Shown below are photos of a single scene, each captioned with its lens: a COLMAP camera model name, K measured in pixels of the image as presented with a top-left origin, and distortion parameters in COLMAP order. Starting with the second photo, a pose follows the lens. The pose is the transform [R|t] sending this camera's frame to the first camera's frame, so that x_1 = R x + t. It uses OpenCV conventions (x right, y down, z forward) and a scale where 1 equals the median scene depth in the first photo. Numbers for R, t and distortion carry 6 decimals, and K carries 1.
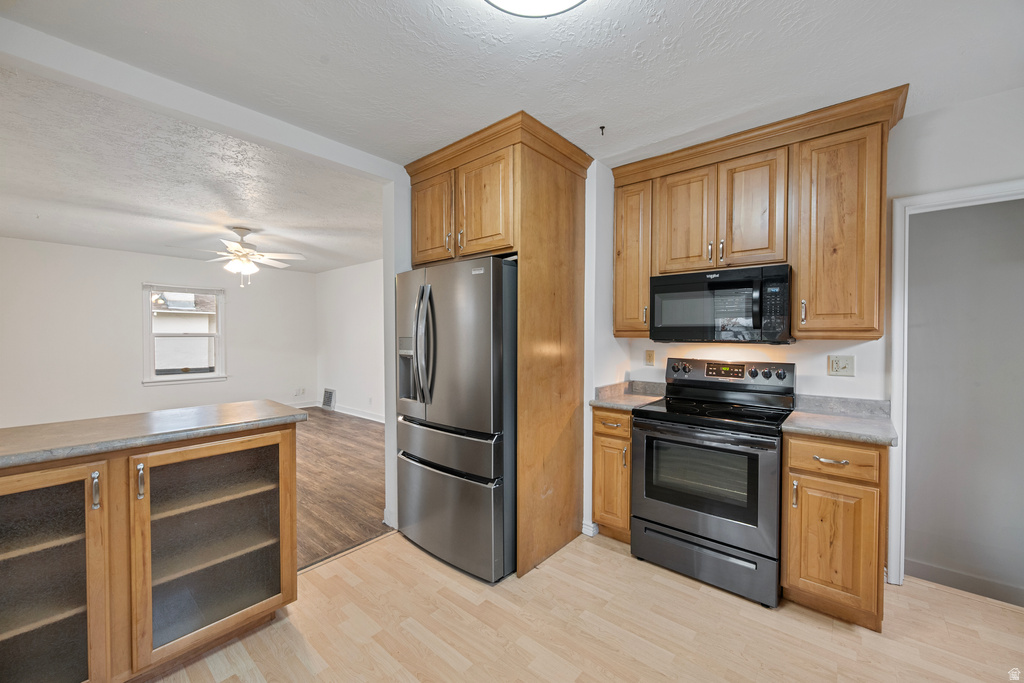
lens RADIAL K [[402.8, 0, 513.3], [0, 402.8, 341.4], [0, 0, 1]] dist [-0.001421, 0.000395]
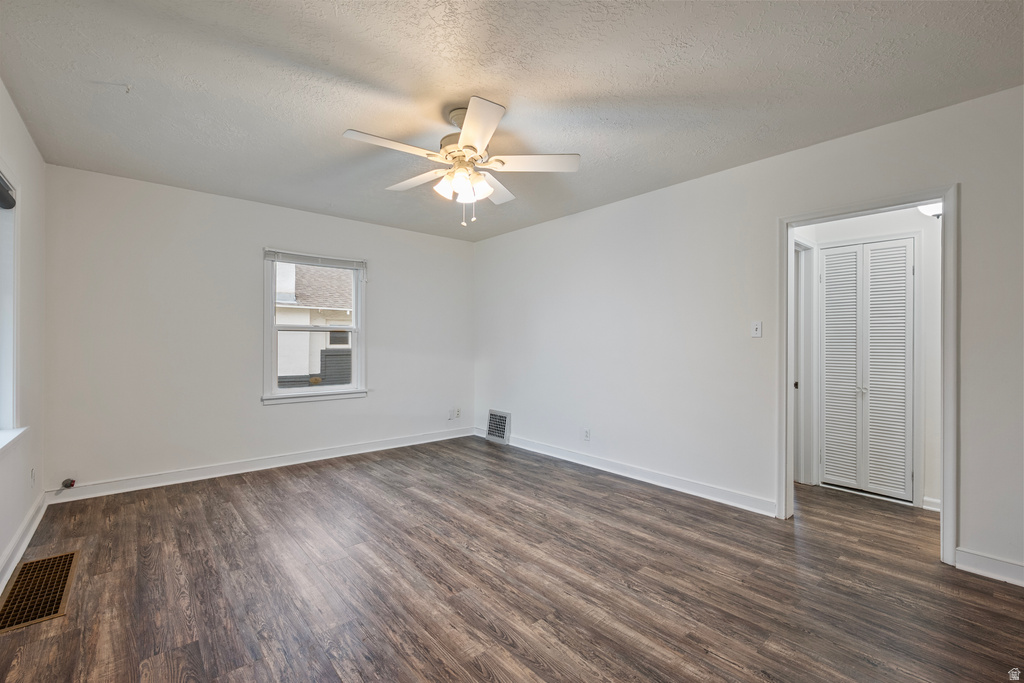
lens RADIAL K [[443.9, 0, 516.9], [0, 443.9, 341.5], [0, 0, 1]] dist [-0.001473, 0.000727]
pose [[0.988253, 0.003495, -0.152788, -0.922098], [-0.005896, 0.999866, -0.015264, 0.038298], [0.152715, 0.015985, 0.988141, 0.797900]]
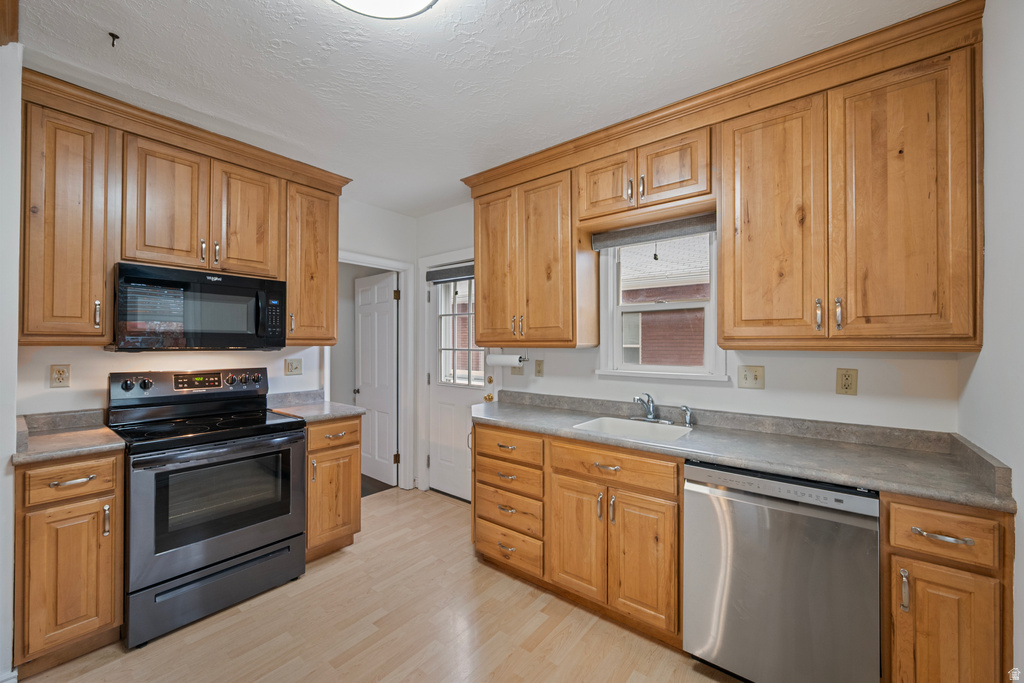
lens RADIAL K [[402.8, 0, 513.9], [0, 402.8, 341.6], [0, 0, 1]] dist [-0.001421, 0.000395]
pose [[-0.031285, 0.002248, 0.999508, -0.434066], [0.011563, 0.999931, -0.001887, -0.007542], [-0.999444, 0.011498, -0.031309, 0.326697]]
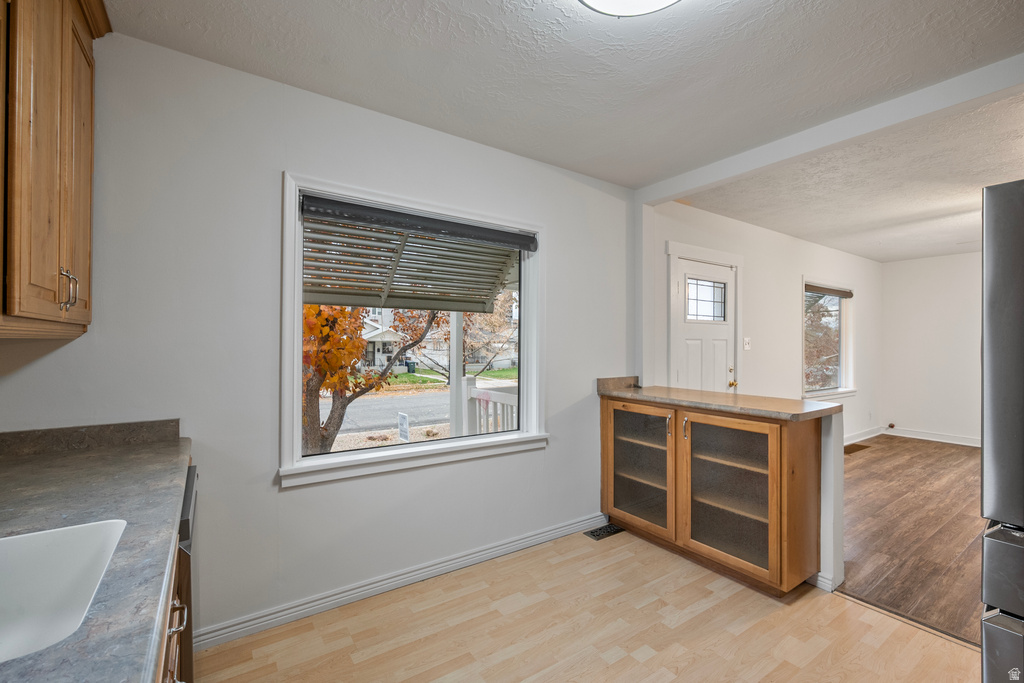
lens RADIAL K [[443.9, 0, 521.3], [0, 443.9, 339.5], [0, 0, 1]] dist [-0.001473, 0.000727]
pose [[-0.249163, -0.010184, -0.968408, 0.573276], [-0.018845, 0.999806, -0.005665, 0.007635], [0.968278, 0.016838, -0.249307, 0.468697]]
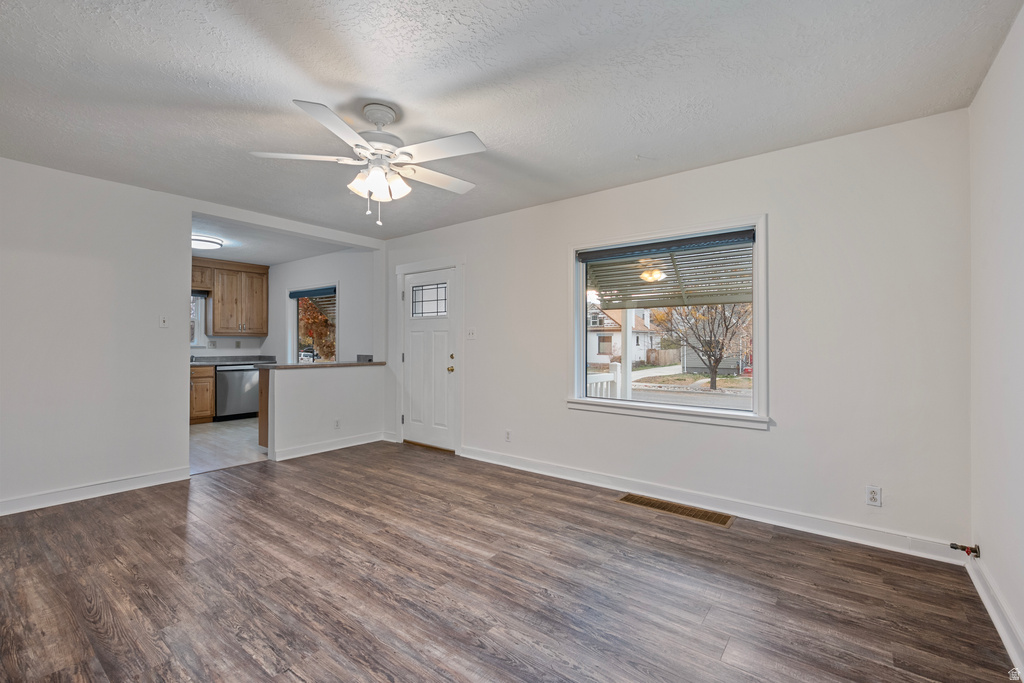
lens RADIAL K [[443.9, 0, 515.3], [0, 443.9, 337.2], [0, 0, 1]] dist [-0.001473, 0.000727]
pose [[-0.998919, -0.001465, -0.046464, -1.455518], [-0.001622, 0.999993, 0.003336, 0.006324], [0.046459, 0.003408, -0.998914, 2.788073]]
